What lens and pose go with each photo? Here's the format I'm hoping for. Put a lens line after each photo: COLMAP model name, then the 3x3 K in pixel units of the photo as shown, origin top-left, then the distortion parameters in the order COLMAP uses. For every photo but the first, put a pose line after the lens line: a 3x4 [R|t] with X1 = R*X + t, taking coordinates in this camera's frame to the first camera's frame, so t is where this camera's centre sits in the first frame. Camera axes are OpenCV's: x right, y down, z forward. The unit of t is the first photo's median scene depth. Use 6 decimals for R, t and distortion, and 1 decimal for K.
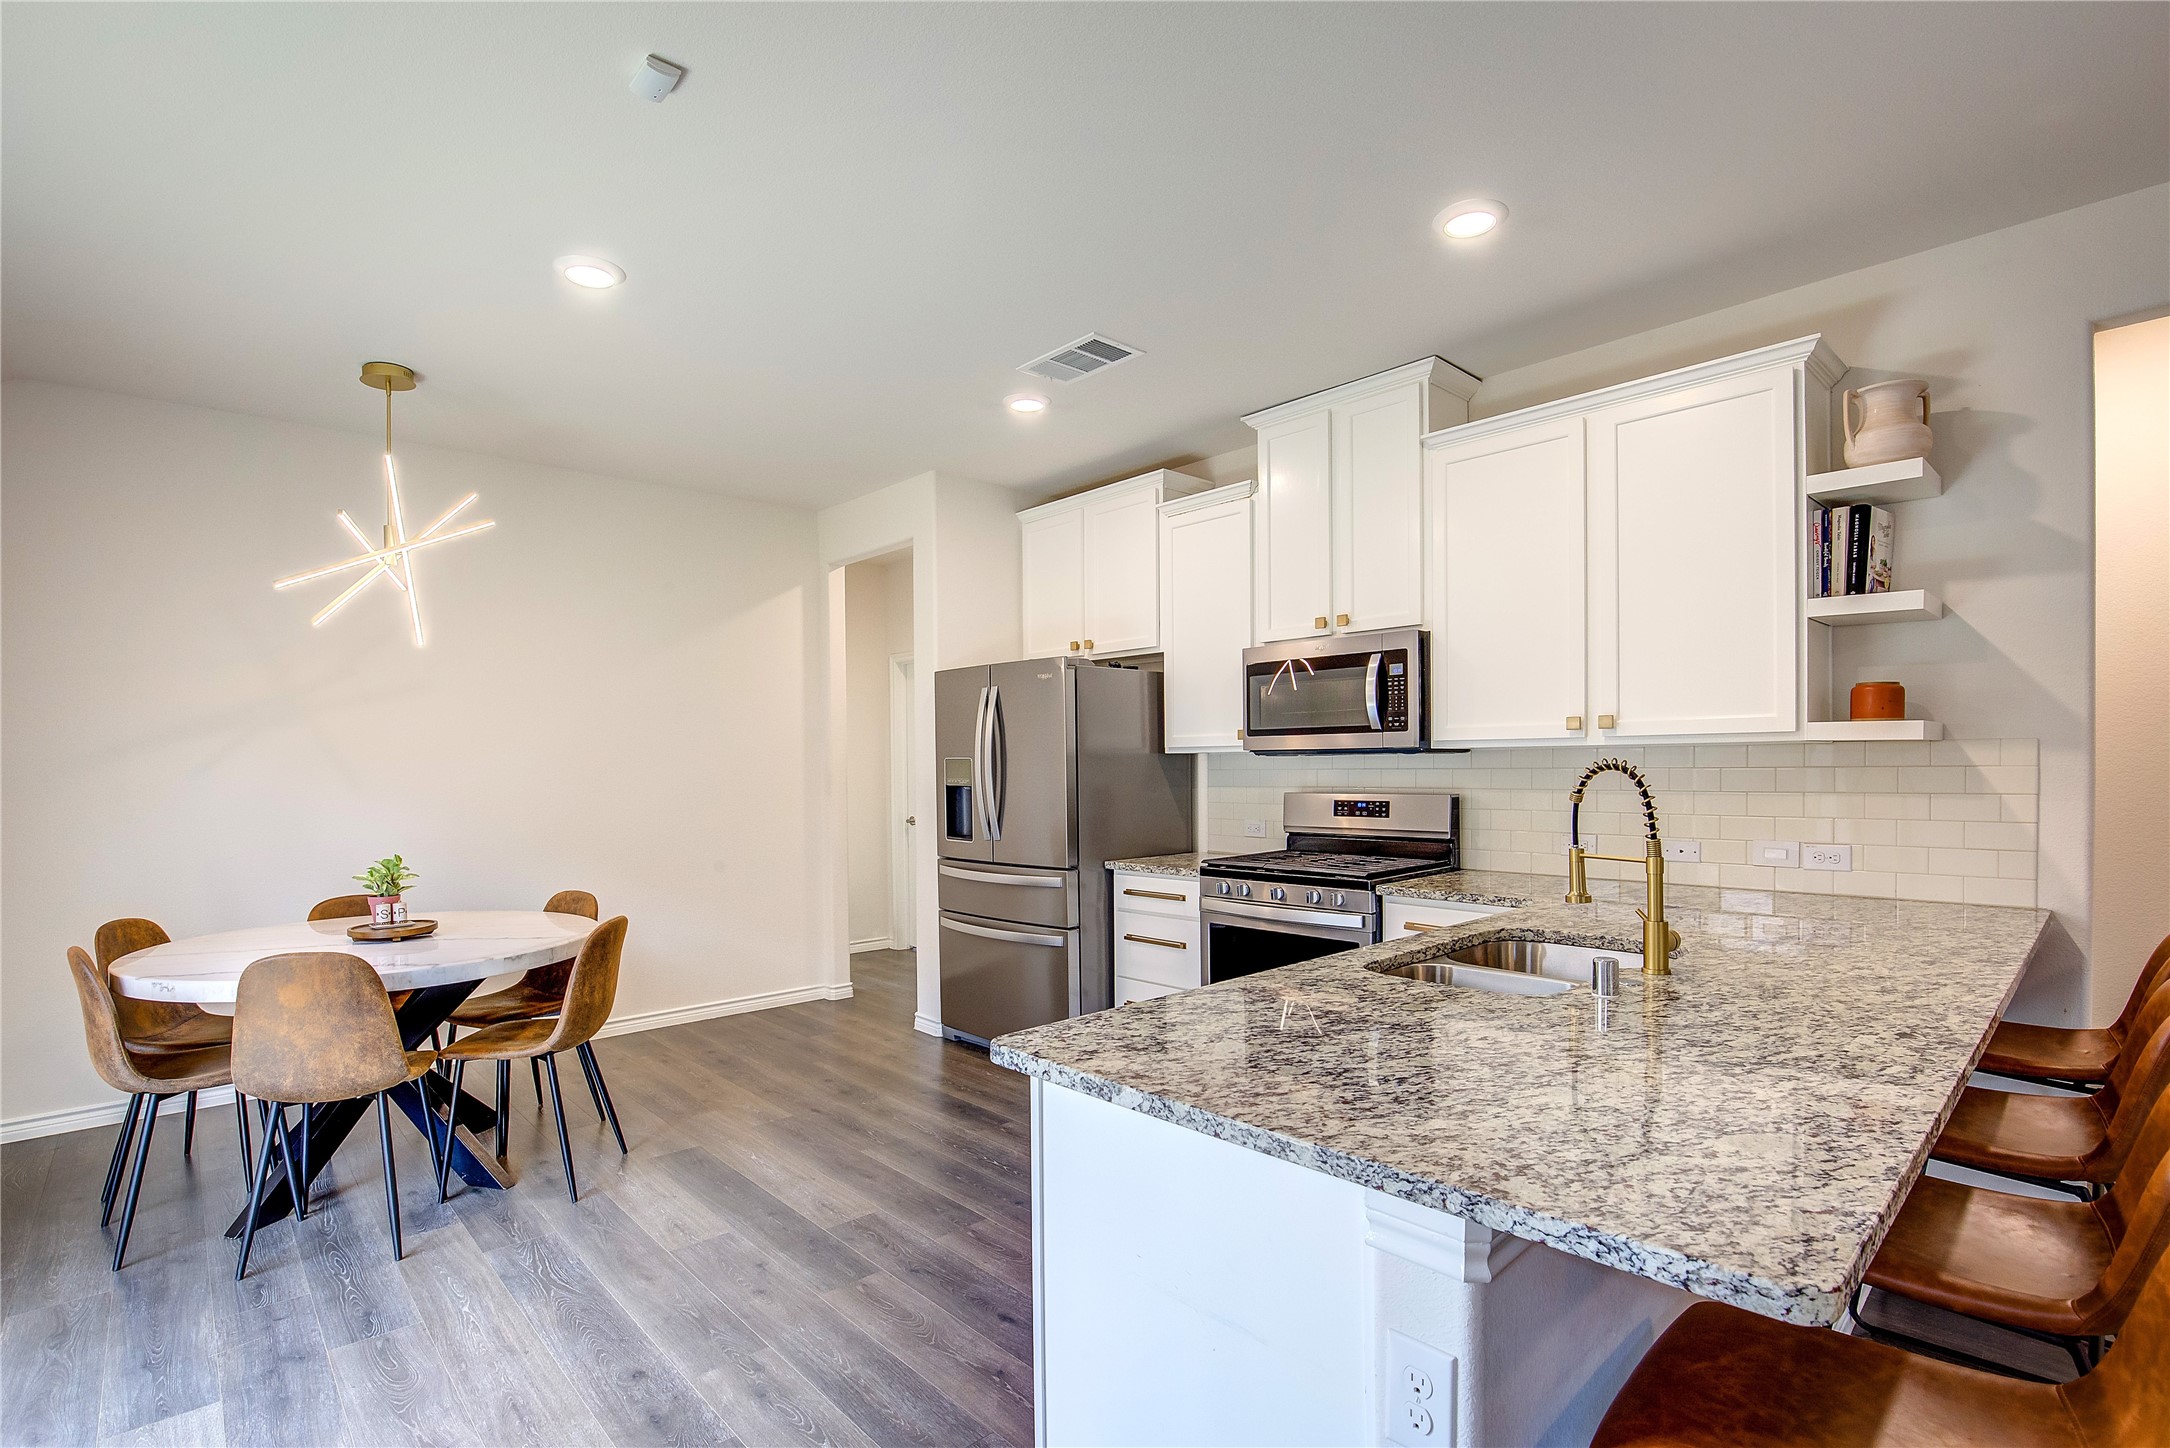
lens RADIAL K [[1017.0, 0, 1090.0], [0, 1017.0, 781.3], [0, 0, 1]] dist [-0.038782, 0.008482]
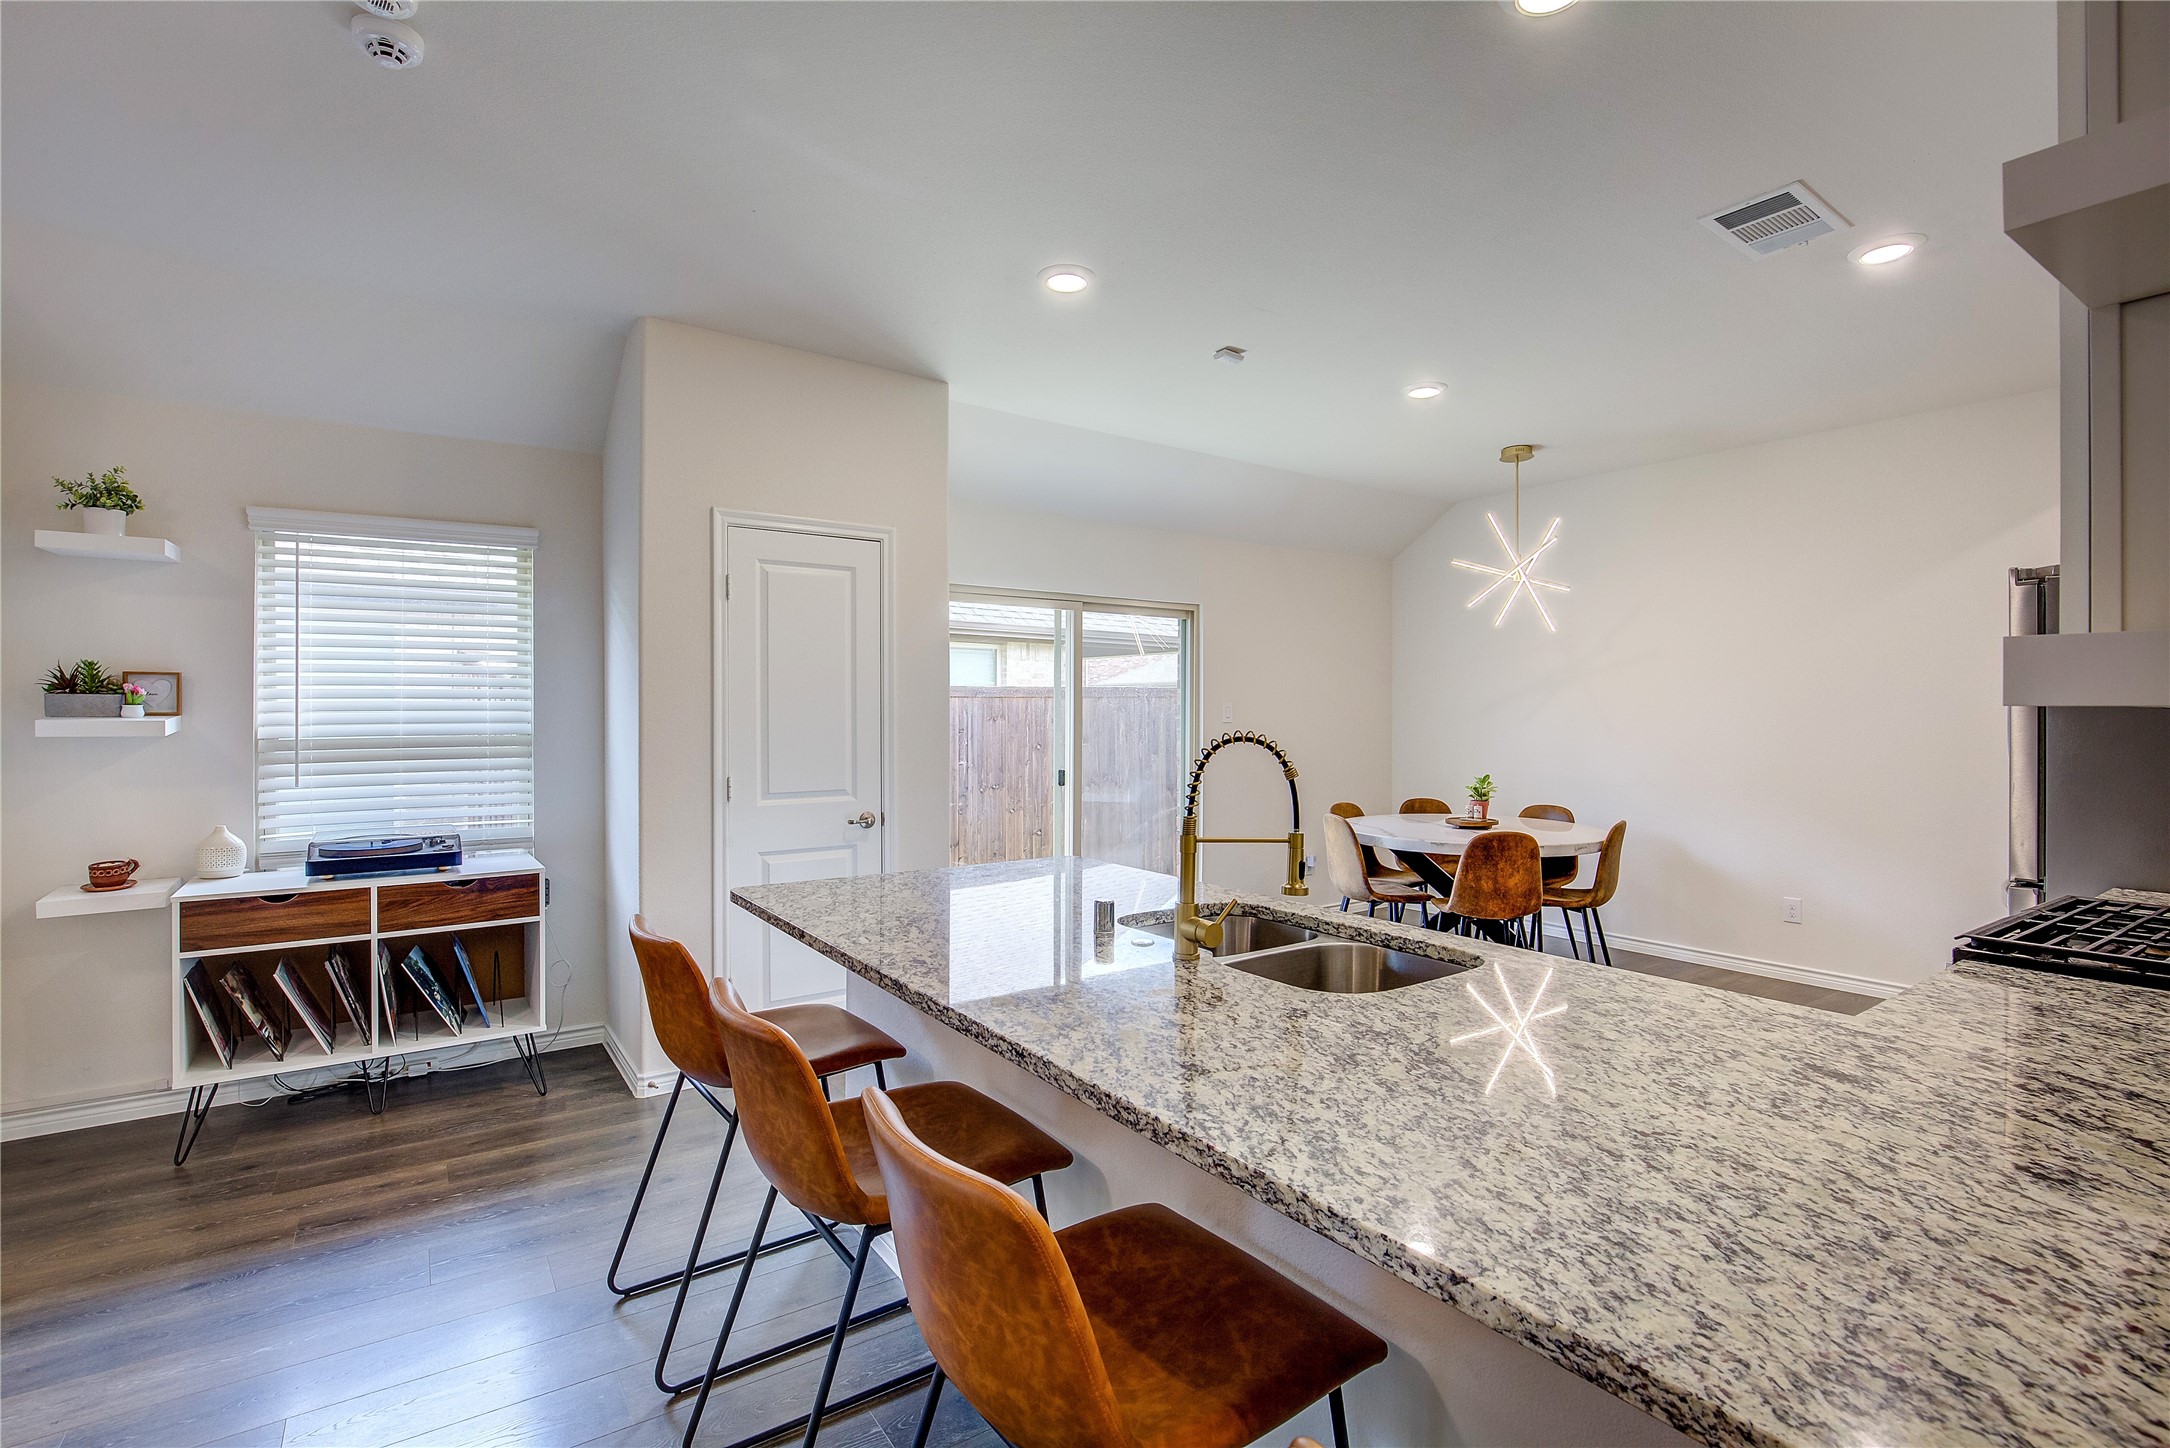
lens RADIAL K [[1003.6, 0, 1085.0], [0, 1003.6, 724.0], [0, 0, 1]] dist [-0.037470, 0.008714]
pose [[-0.144081, 0.020179, -0.989360, 0.792182], [-0.016715, 0.999600, 0.022822, -0.026082], [0.989425, 0.019826, -0.143686, 0.539758]]
